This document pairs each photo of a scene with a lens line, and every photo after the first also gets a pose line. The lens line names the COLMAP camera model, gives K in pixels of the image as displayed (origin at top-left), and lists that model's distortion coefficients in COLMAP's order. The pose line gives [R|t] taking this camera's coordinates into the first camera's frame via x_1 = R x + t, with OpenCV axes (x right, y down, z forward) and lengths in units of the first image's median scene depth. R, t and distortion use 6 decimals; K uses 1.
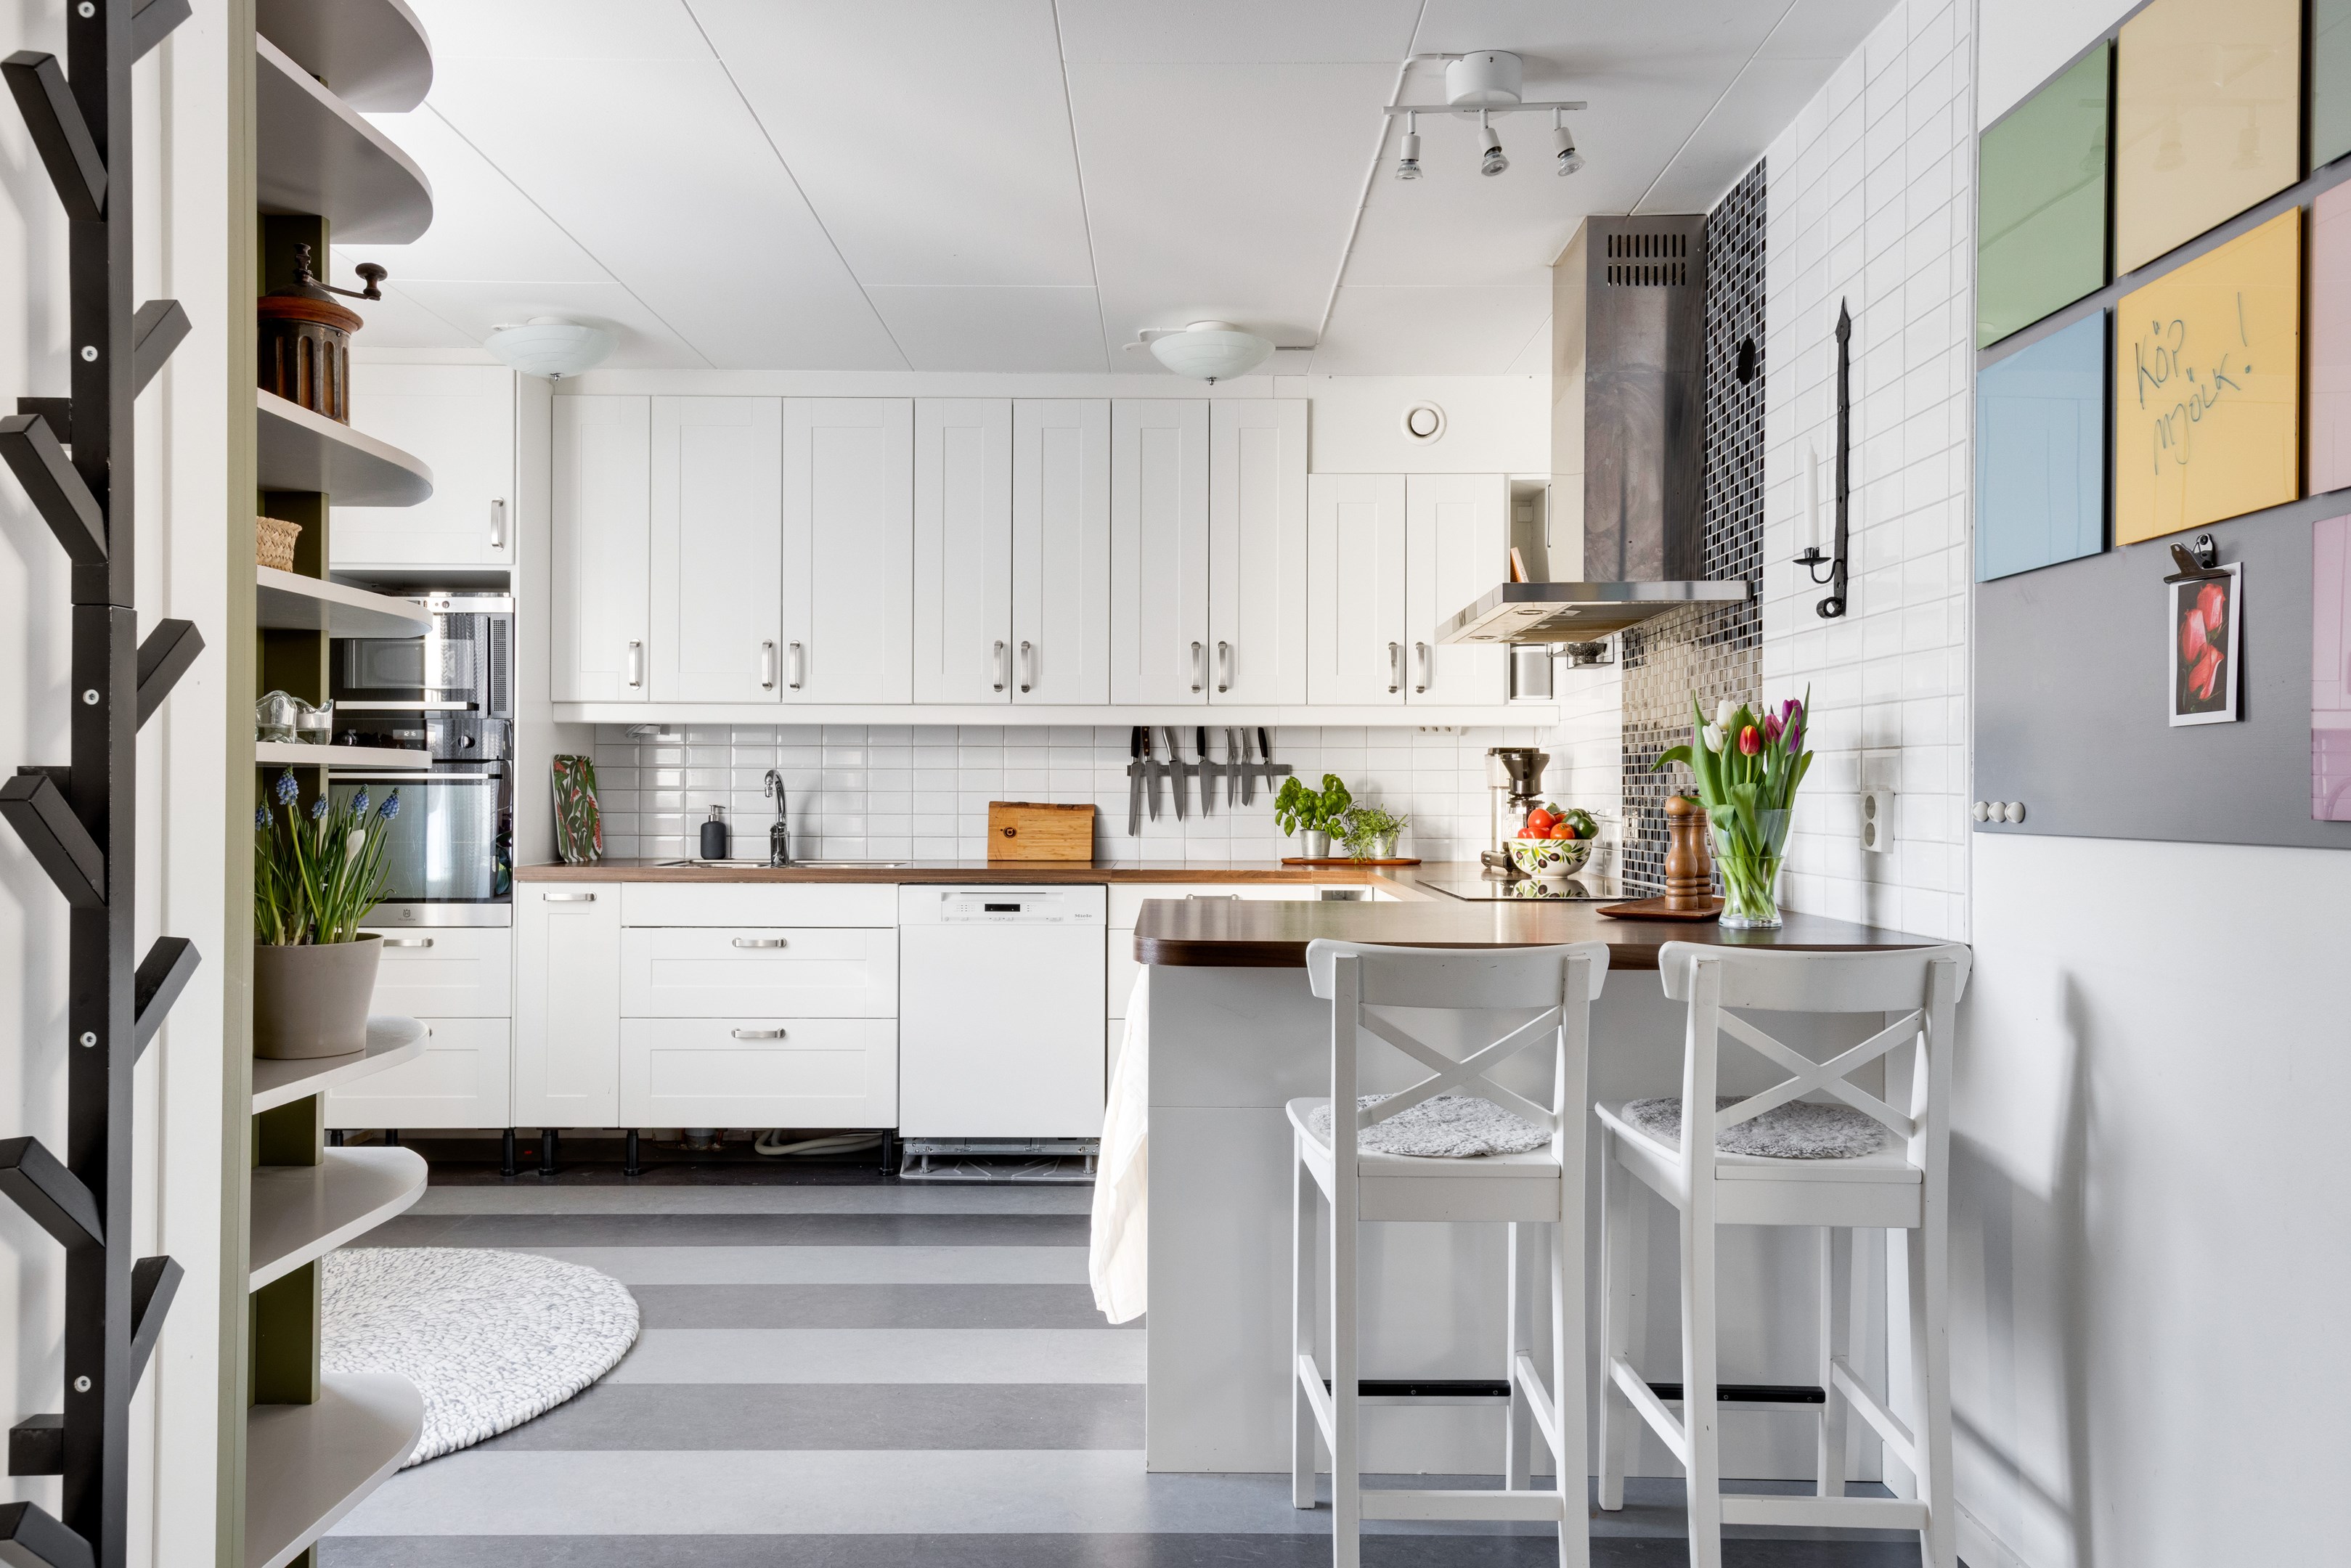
lens RADIAL K [[1583.6, 0, 1175.5], [0, 1583.6, 784.0], [0, 0, 1]] dist [0.024912, -0.003593]
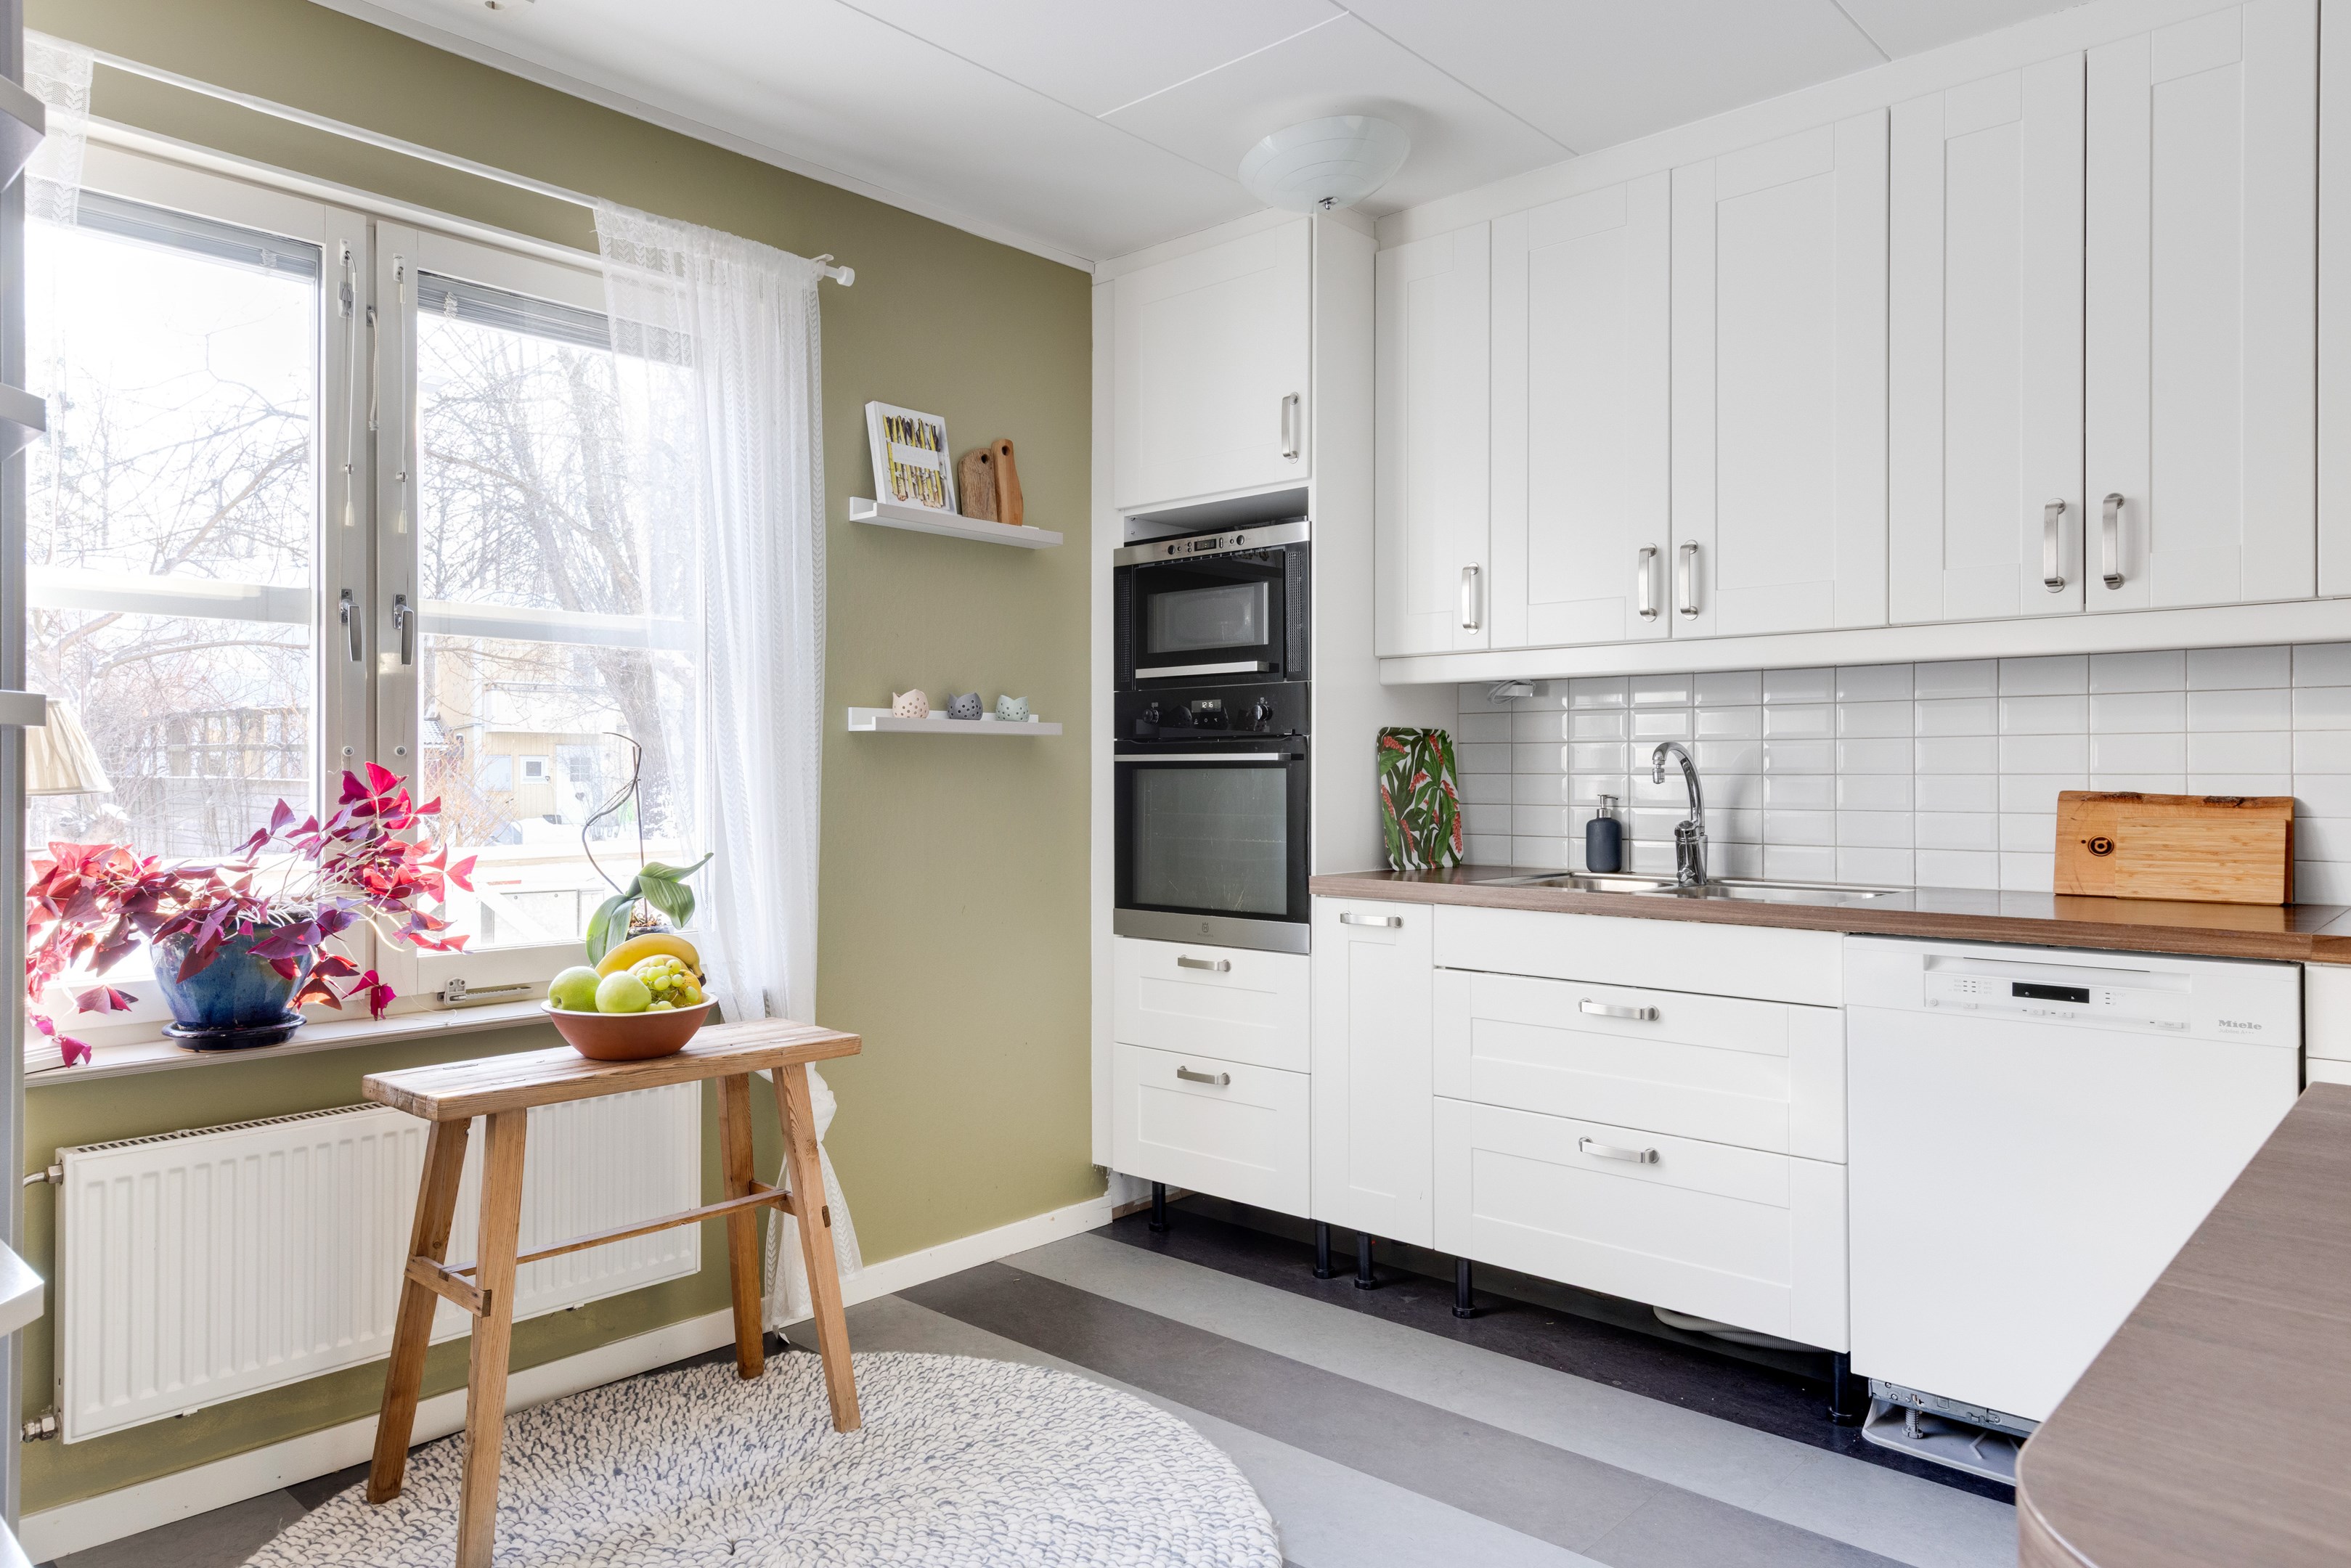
lens RADIAL K [[1472.0, 0, 1166.2], [0, 1472.0, 765.6], [0, 0, 1]] dist [0.013505, 0.000769]
pose [[0.729897, -0.008000, -0.683511, 0.013039], [0.006826, 0.999967, -0.004415, 0.002110], [0.683523, -0.001443, 0.729927, 0.406264]]
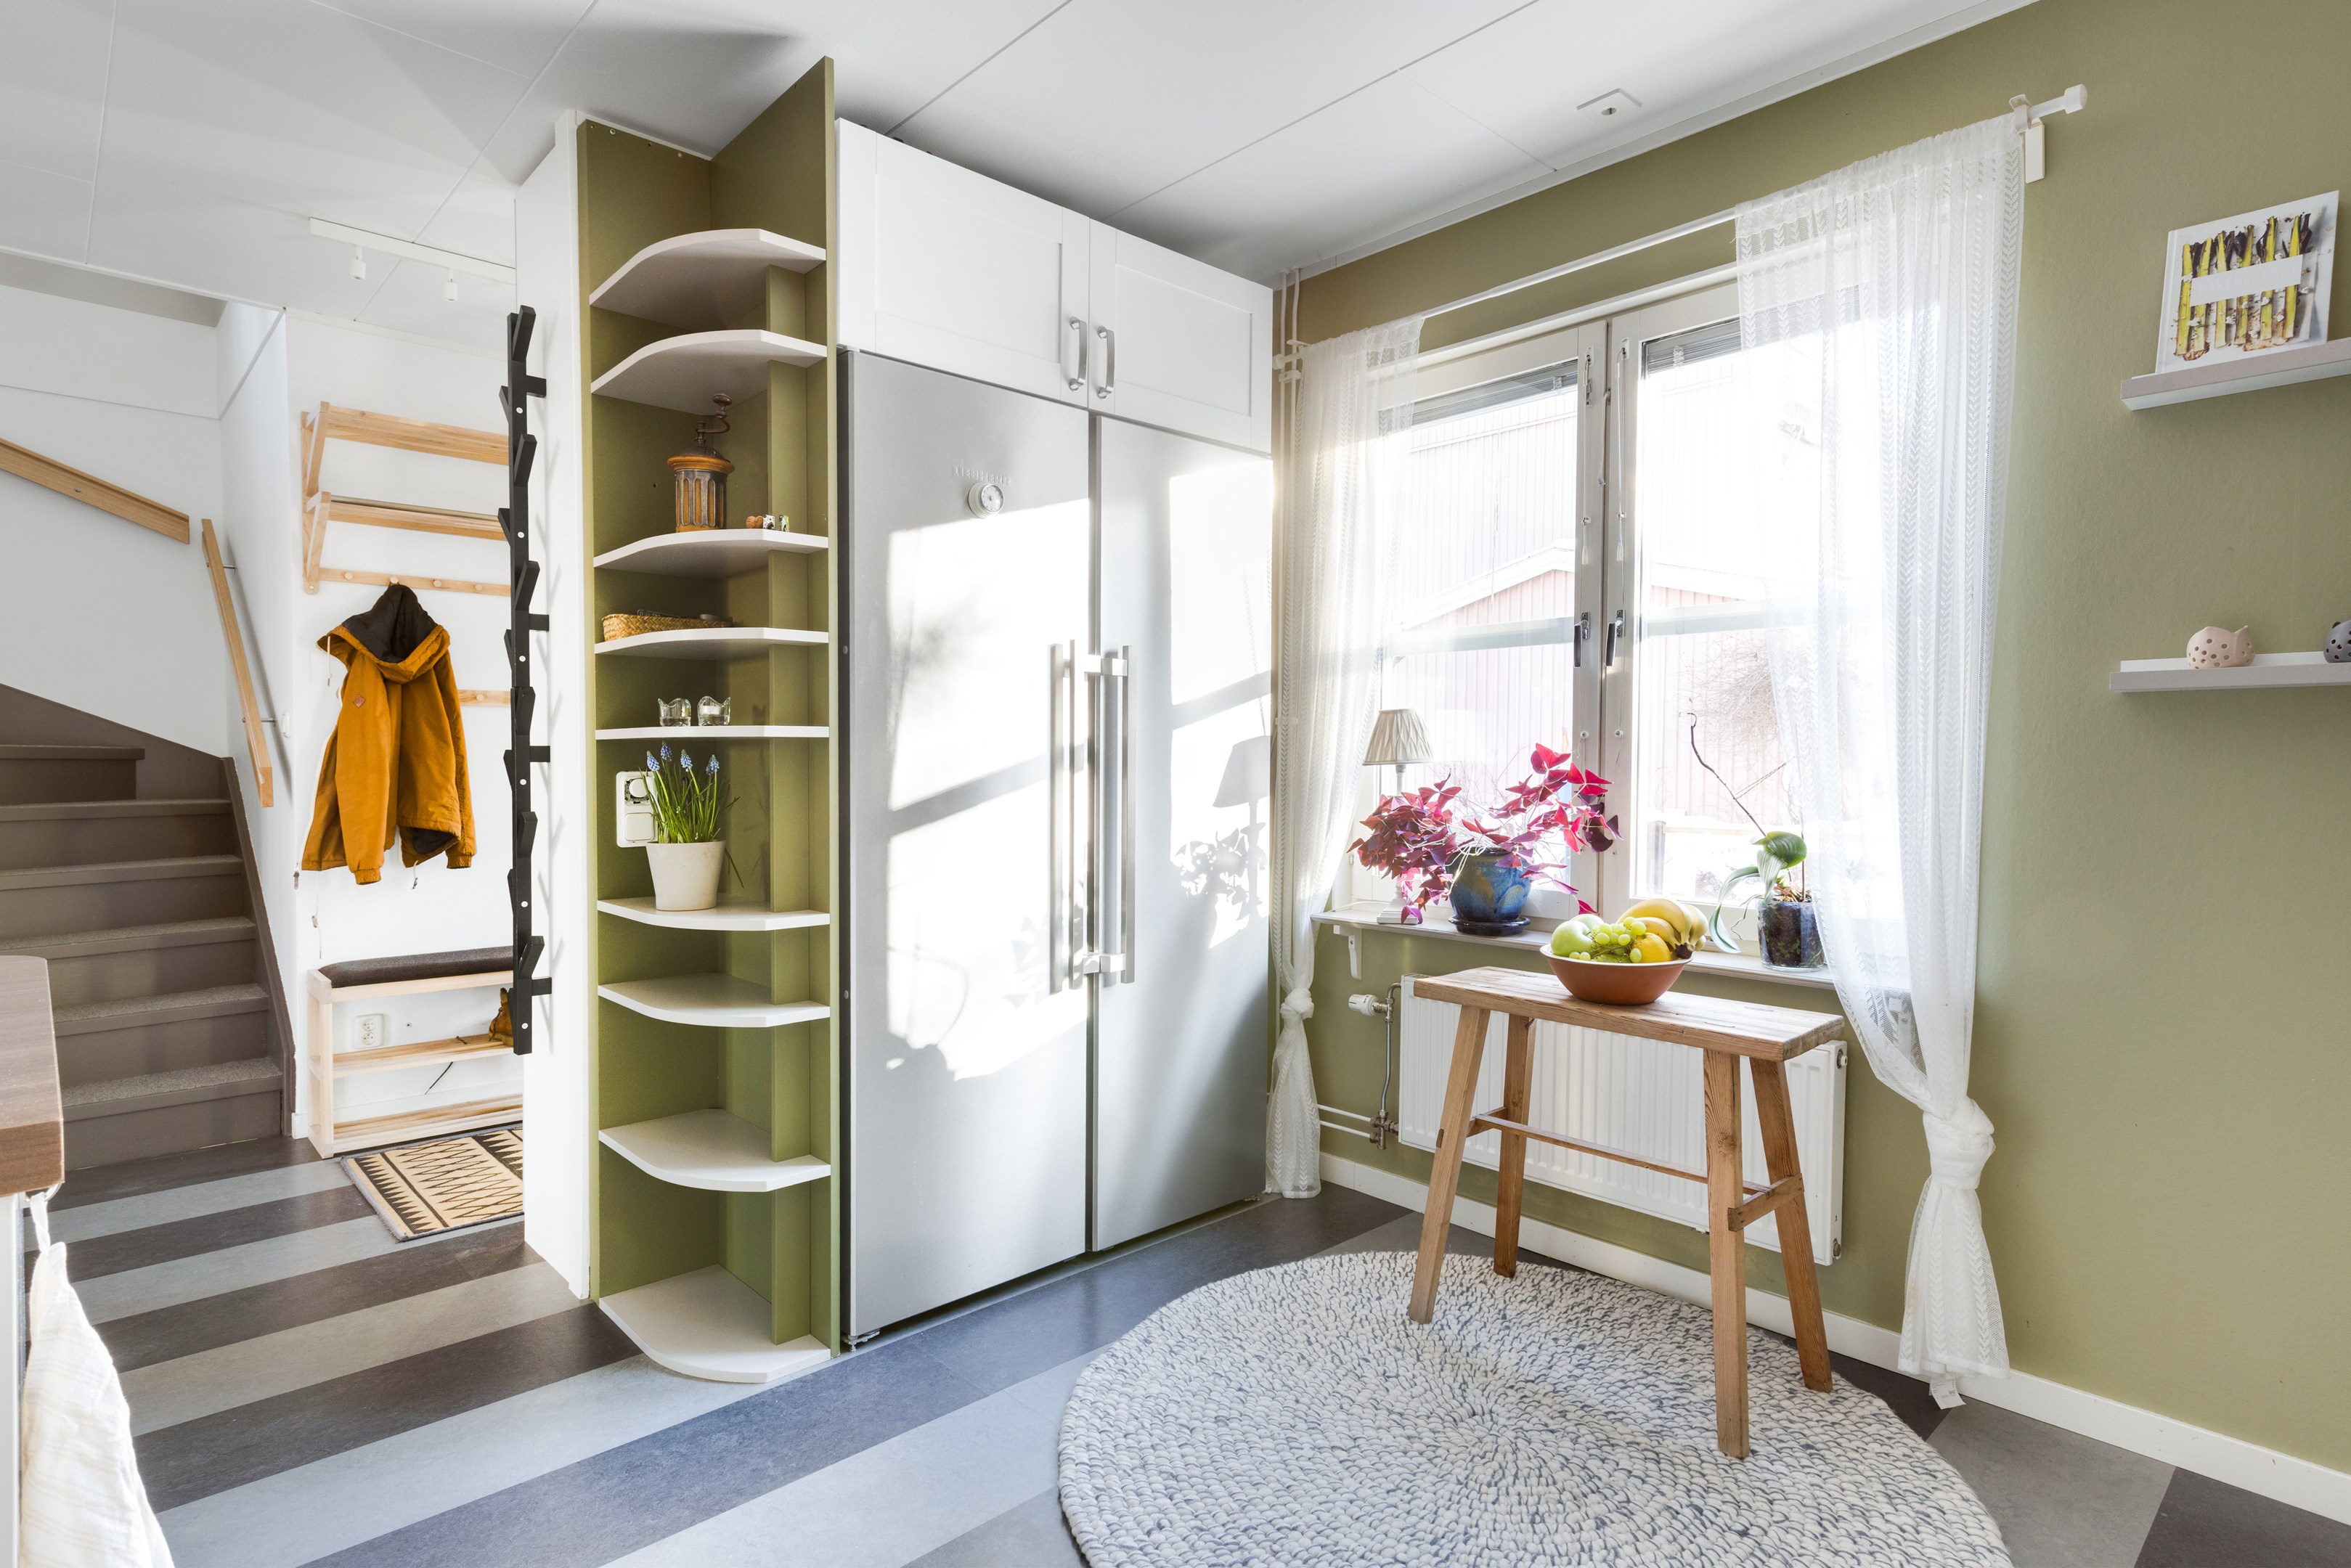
lens RADIAL K [[1240.2, 0, 1170.6], [0, 1240.2, 795.7], [0, 0, 1]] dist [0.026606, 0.000570]
pose [[-0.737190, 0.014750, -0.675524, -0.015249], [-0.000238, 0.999756, 0.022090, 0.008156], [0.675685, 0.016445, -0.737007, 0.889104]]
